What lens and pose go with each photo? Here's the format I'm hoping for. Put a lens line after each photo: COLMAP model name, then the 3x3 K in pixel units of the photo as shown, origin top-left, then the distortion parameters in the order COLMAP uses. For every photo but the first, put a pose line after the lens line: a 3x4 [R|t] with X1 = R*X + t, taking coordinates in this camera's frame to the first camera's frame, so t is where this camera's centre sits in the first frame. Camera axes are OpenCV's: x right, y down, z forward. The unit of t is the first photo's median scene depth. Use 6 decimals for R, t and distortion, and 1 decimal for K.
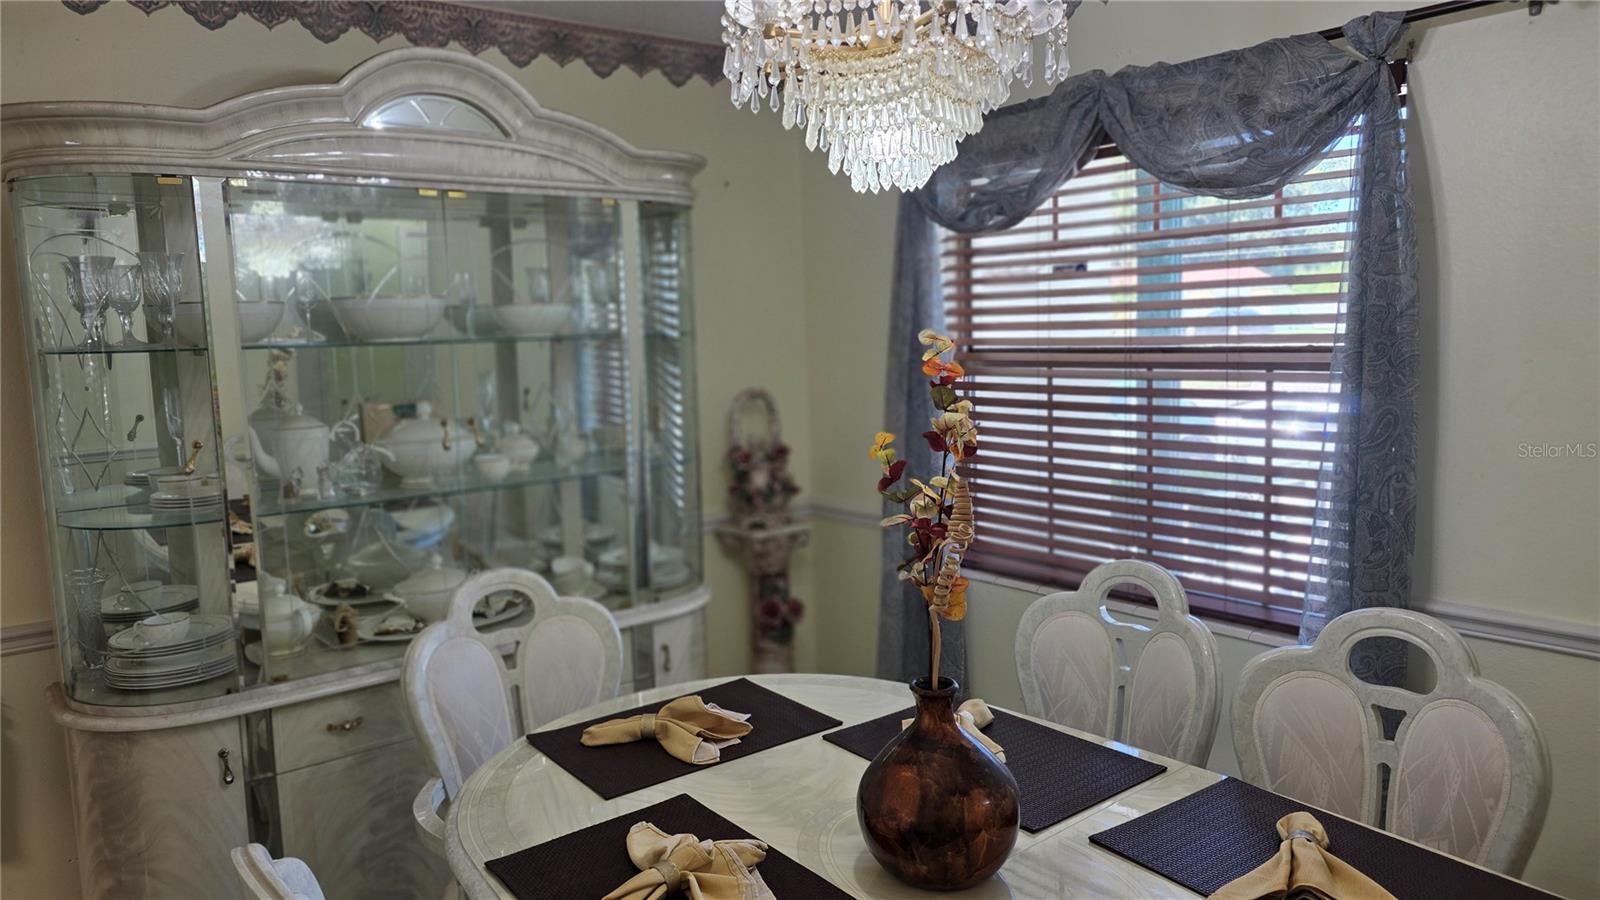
lens RADIAL K [[1082.0, 0, 796.9], [0, 1082.0, 452.4], [0, 0, 1]] dist [0.068403, -0.078313]
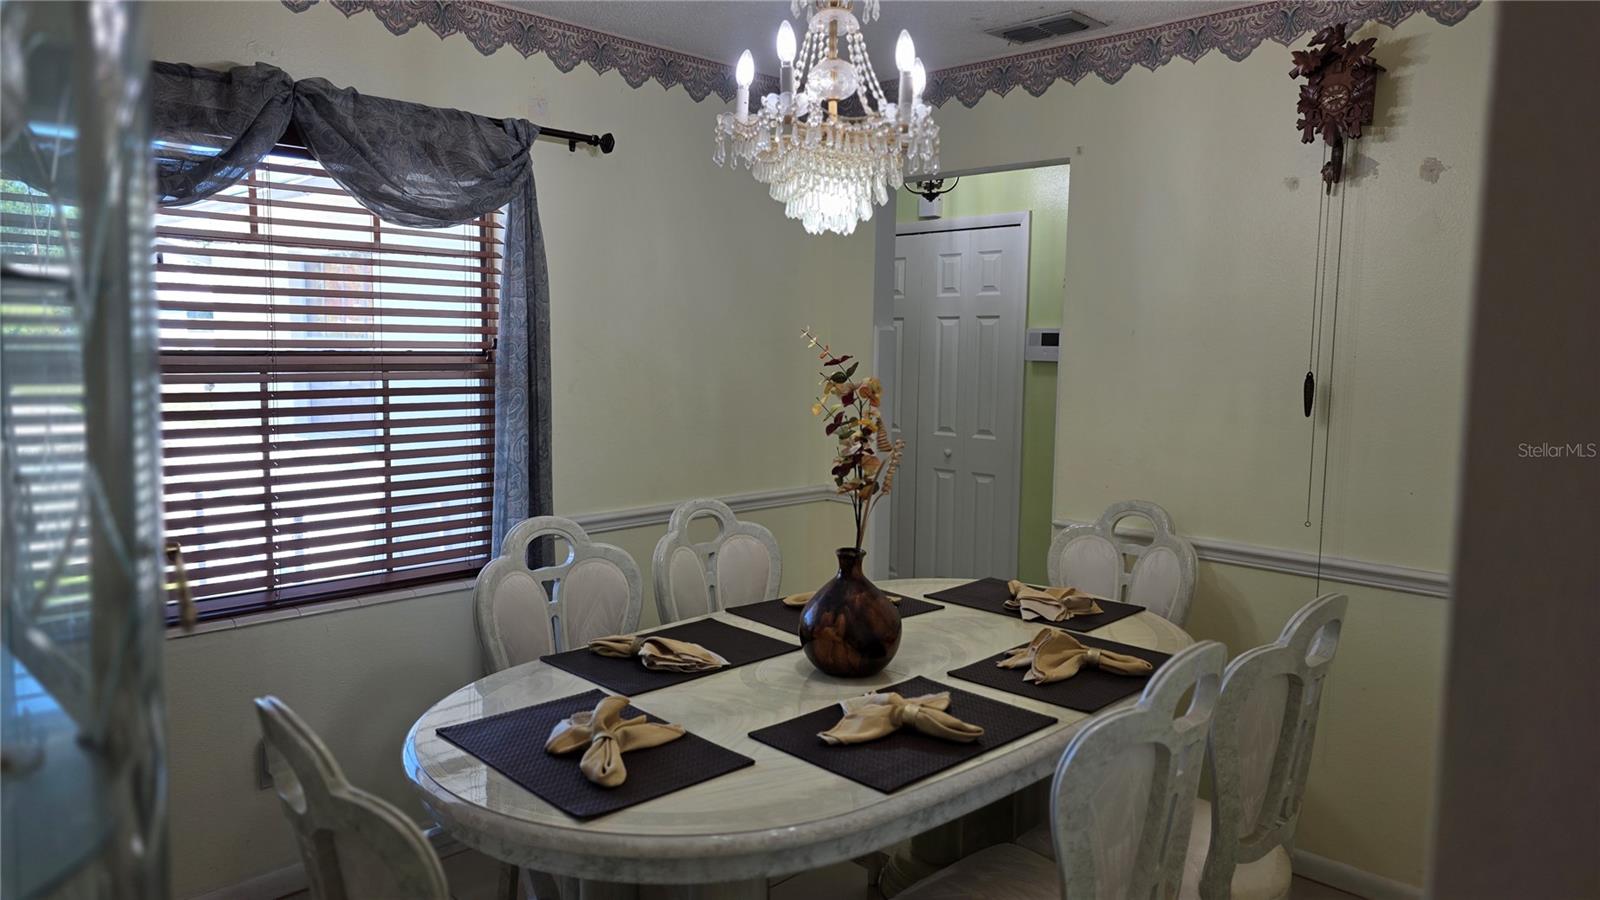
lens RADIAL K [[1082.0, 0, 796.9], [0, 1082.0, 452.4], [0, 0, 1]] dist [0.068403, -0.078313]
pose [[-0.115149, -0.076533, 0.990396, -0.921712], [0.103226, 0.990708, 0.088558, -0.052817], [-0.987970, 0.112432, -0.106179, 0.800849]]
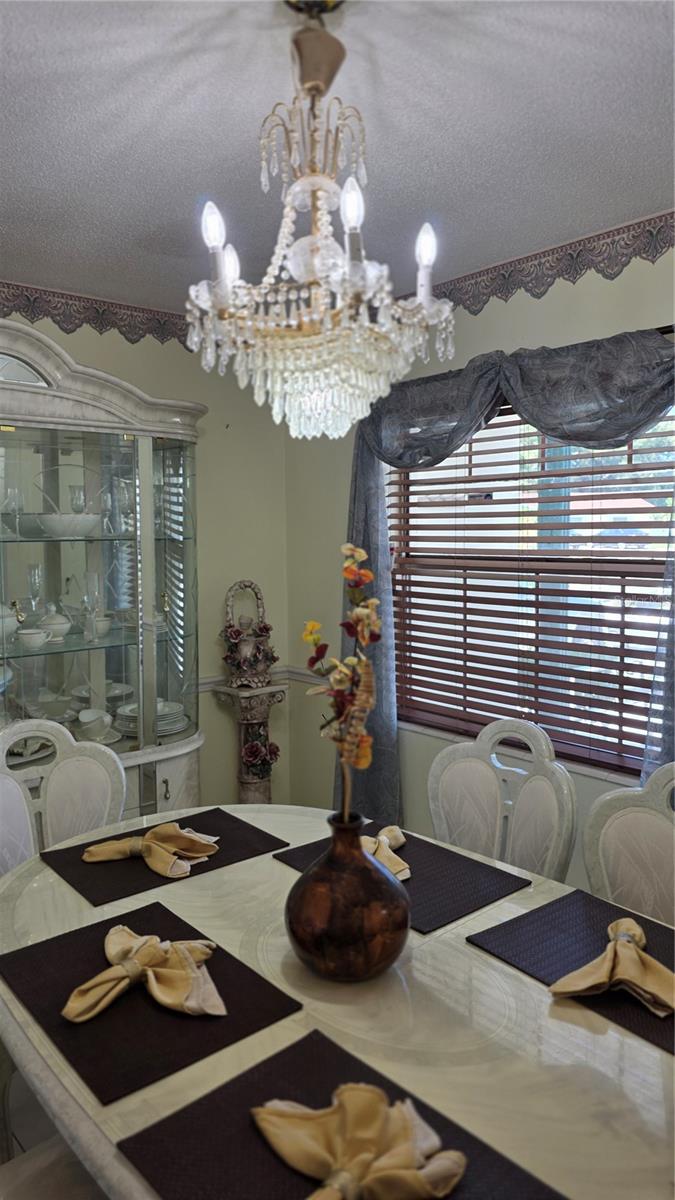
lens RADIAL K [[811.5, 0, 344.3], [0, 811.5, 597.7], [0, 0, 1]] dist [0.068403, -0.078313]
pose [[0.998952, 0.019029, 0.041626, 0.055137], [-0.017627, 0.999274, -0.033781, -0.010770], [-0.042238, 0.033012, 0.998562, 0.017971]]
